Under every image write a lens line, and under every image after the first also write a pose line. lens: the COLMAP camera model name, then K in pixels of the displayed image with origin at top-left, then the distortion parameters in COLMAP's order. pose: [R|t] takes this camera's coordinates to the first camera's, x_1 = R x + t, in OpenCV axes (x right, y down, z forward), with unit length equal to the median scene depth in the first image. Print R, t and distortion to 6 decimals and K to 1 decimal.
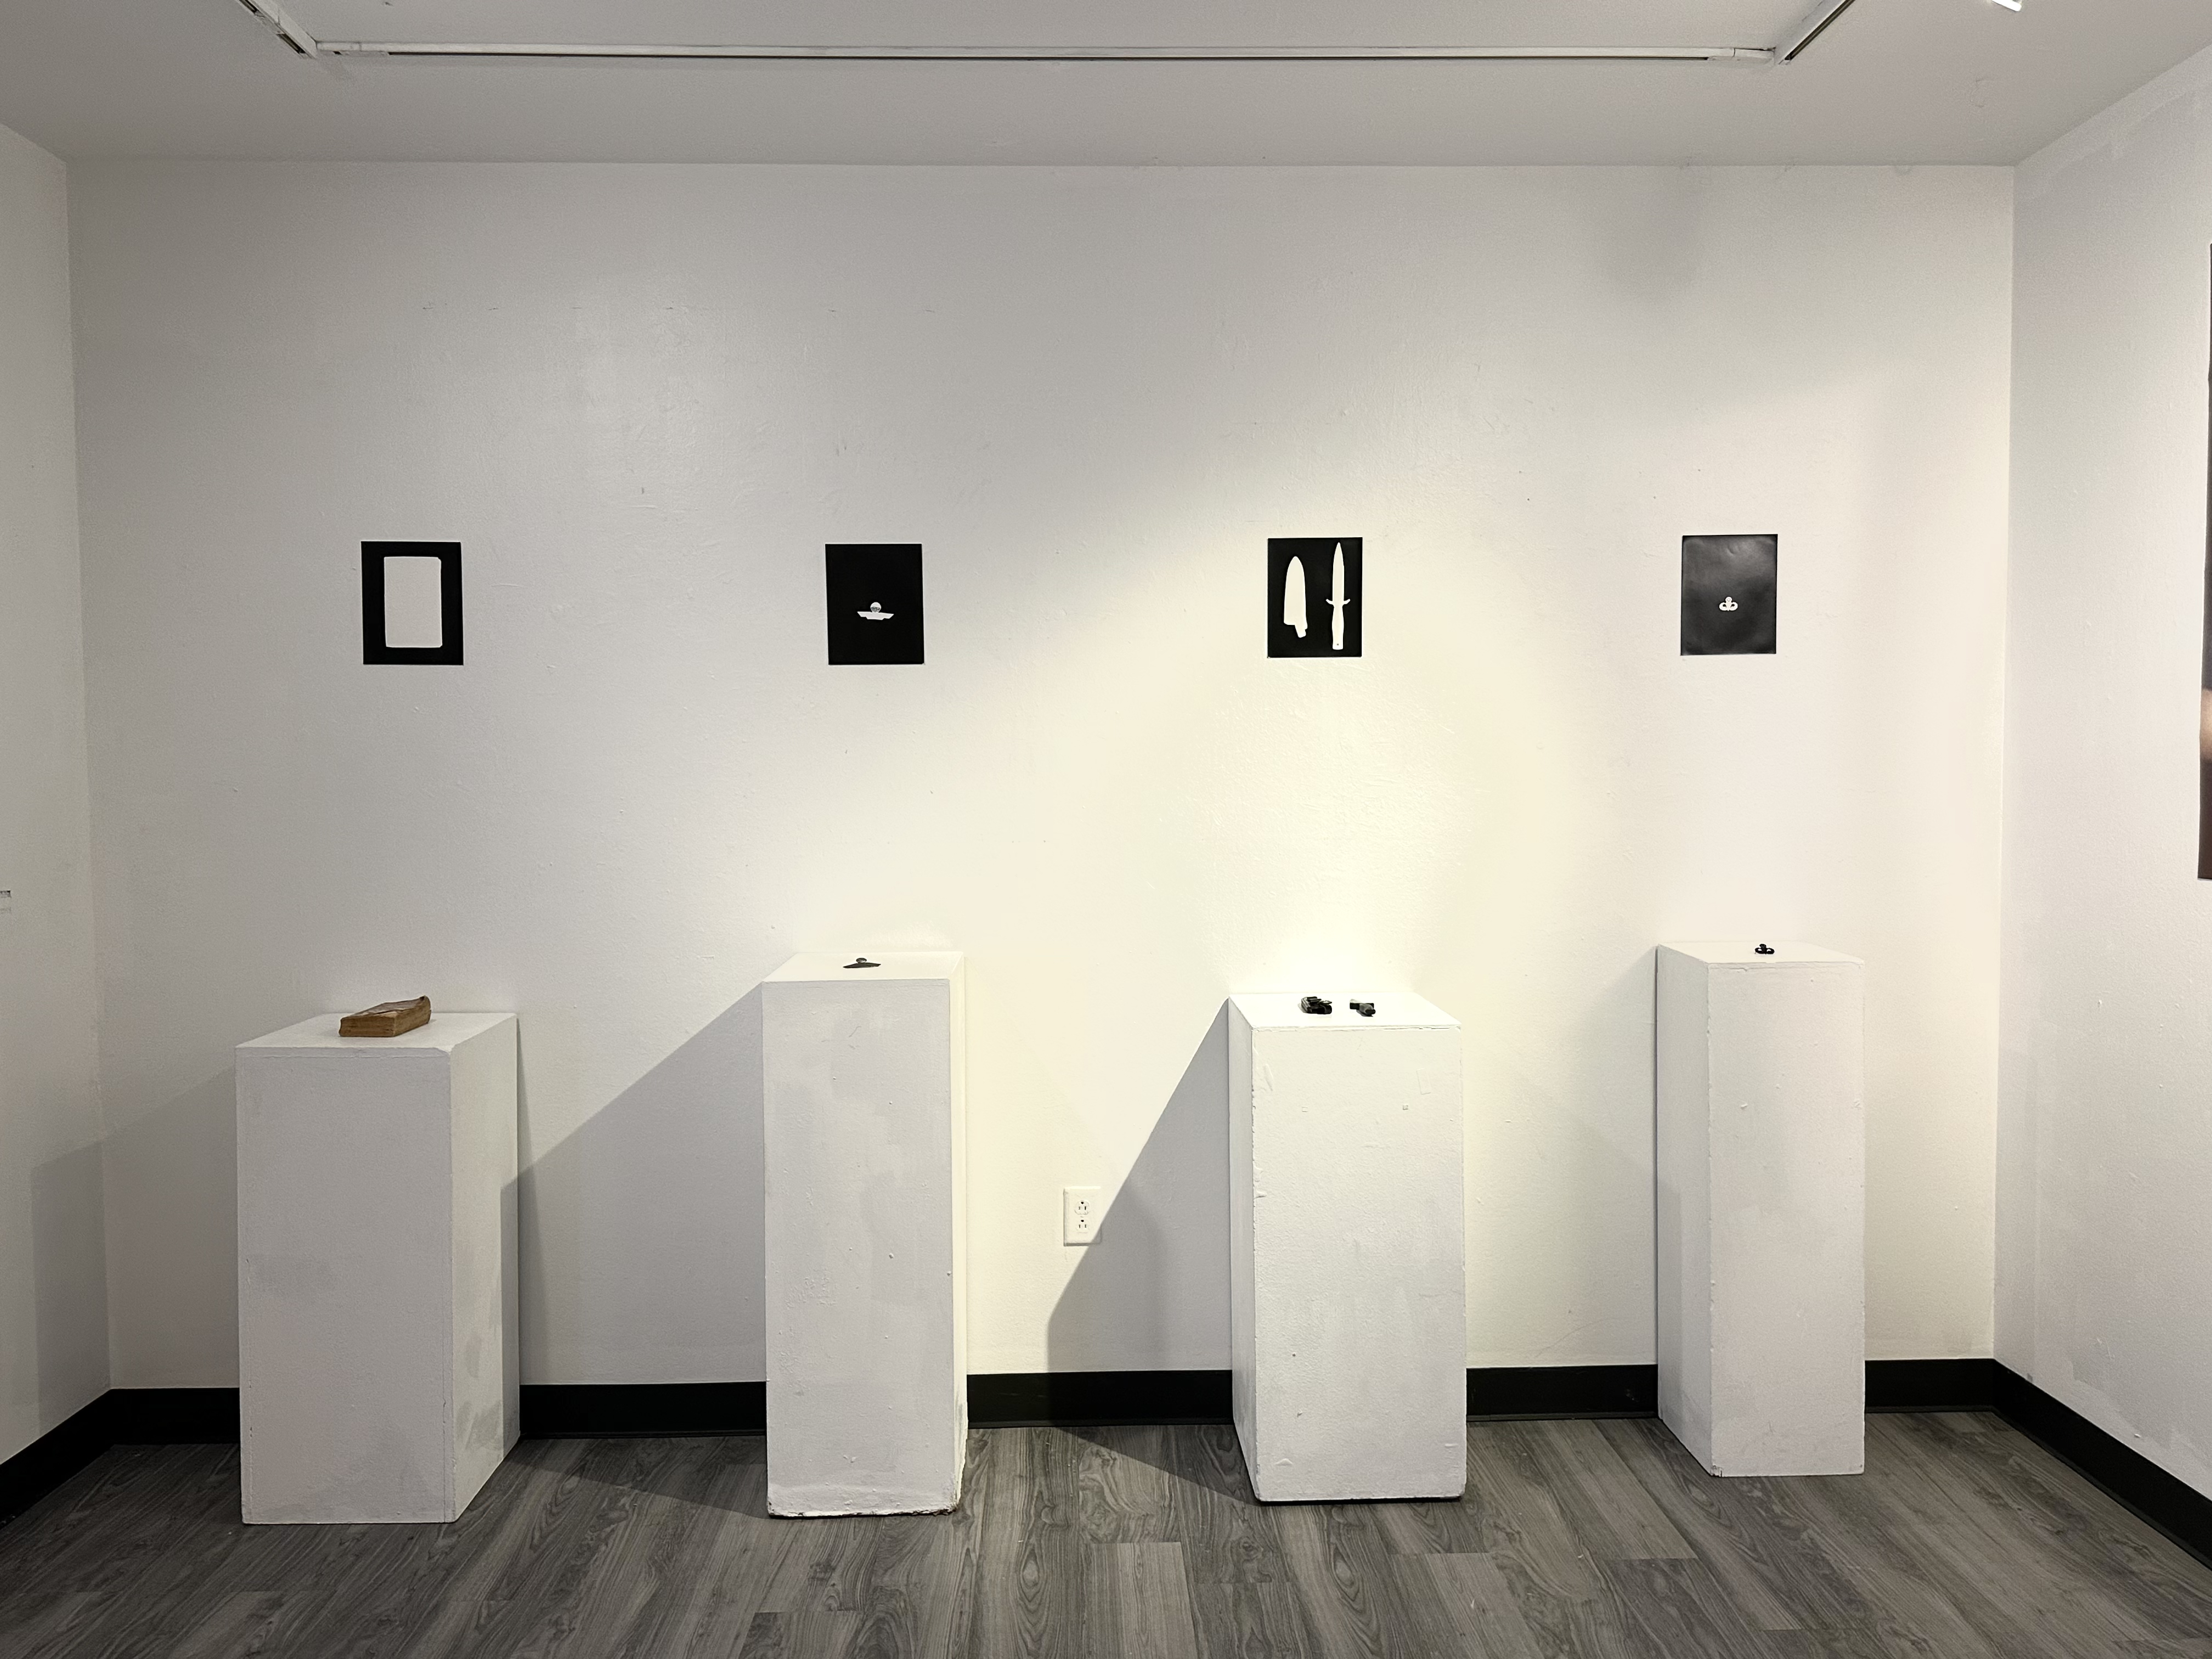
lens RADIAL K [[1741.2, 0, 1106.0], [0, 1741.2, 829.5], [0, 0, 1]] dist [0.097274, 0.000121]
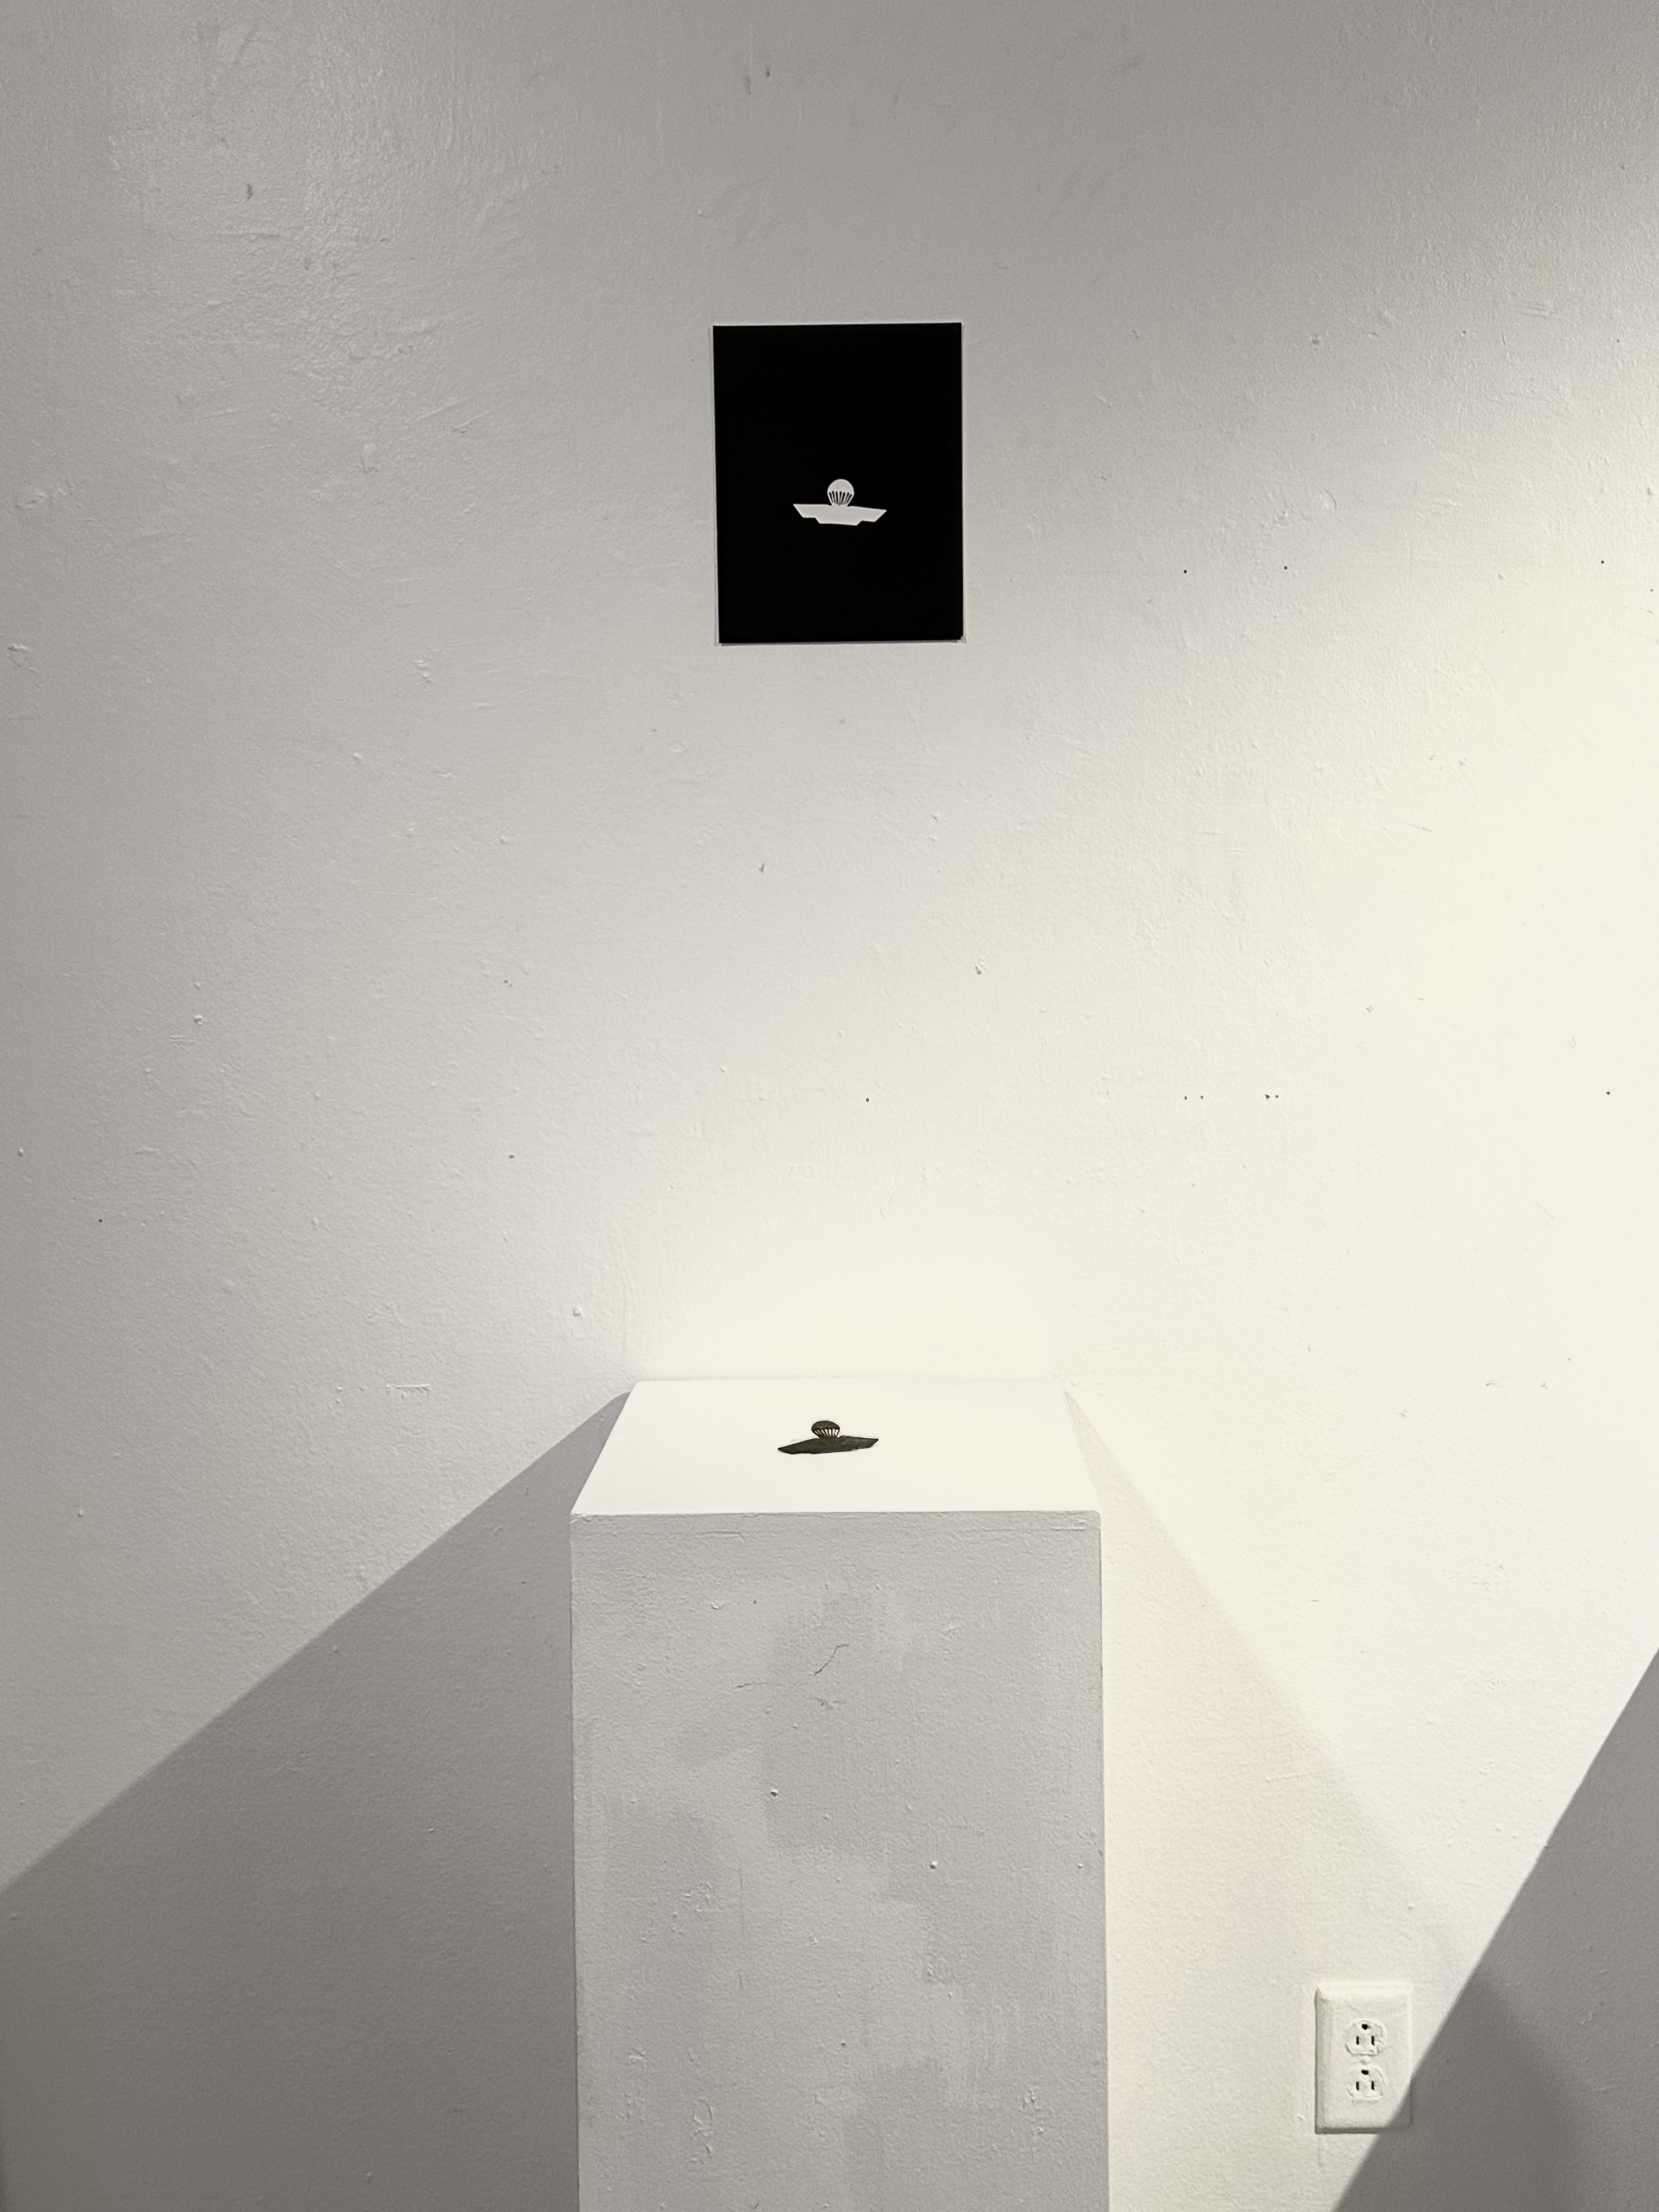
lens RADIAL K [[2277.9, 0, 828.2], [0, 2277.9, 1024.9], [0, 0, 1]] dist [0.142440, -0.223316]
pose [[0.999438, 0.000779, -0.033502, -0.116877], [-0.000151, 0.999825, 0.018729, -0.018921], [0.033511, -0.018713, 0.999263, 0.488599]]
